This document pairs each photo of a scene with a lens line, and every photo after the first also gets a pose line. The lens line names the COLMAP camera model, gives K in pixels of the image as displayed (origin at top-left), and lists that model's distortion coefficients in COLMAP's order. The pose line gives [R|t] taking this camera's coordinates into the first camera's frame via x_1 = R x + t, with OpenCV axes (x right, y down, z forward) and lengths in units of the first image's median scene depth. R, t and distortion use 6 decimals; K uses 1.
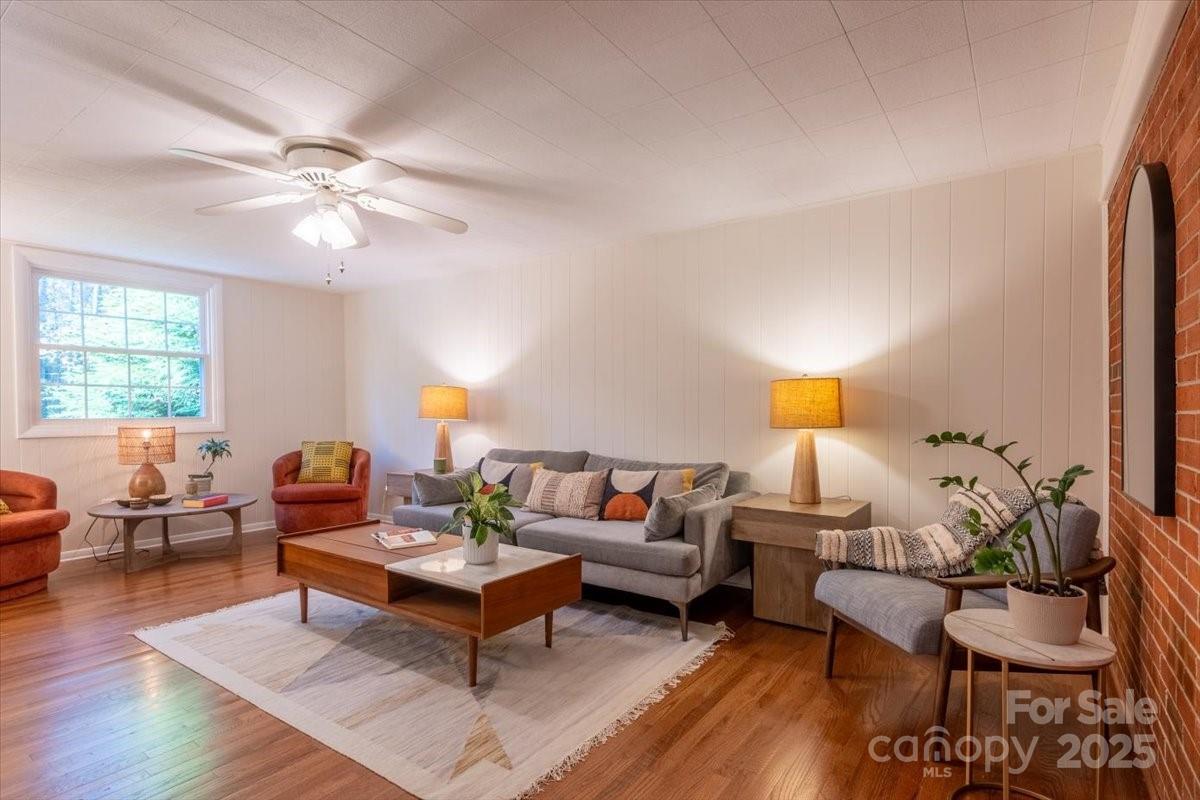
lens RADIAL K [[595.5, 0, 602.9], [0, 595.5, 427.7], [0, 0, 1]] dist [0.002059, 0.001120]
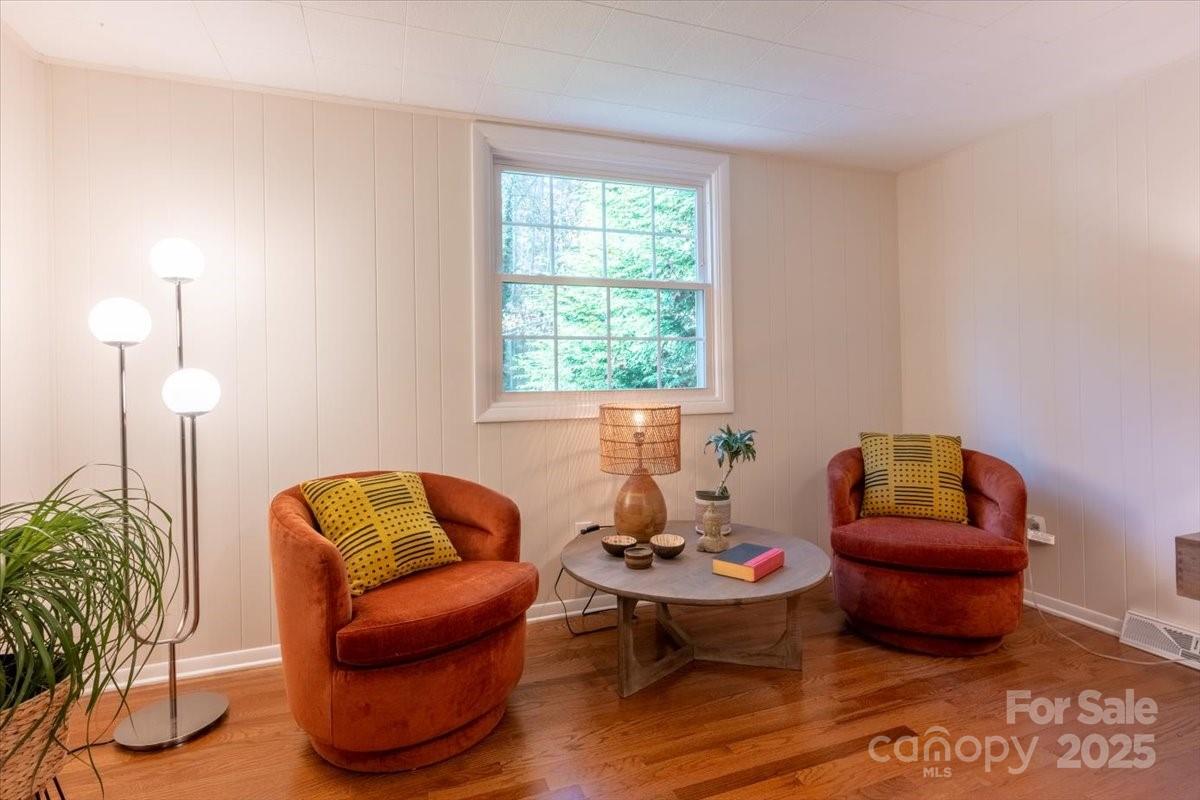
lens RADIAL K [[595.5, 0, 601.9], [0, 595.5, 394.2], [0, 0, 1]] dist [0.002059, 0.001120]
pose [[0.822091, 0.002525, -0.569350, -0.438569], [-0.005877, 0.999975, -0.004052, -0.009008], [0.569326, 0.006677, 0.822085, 0.479231]]
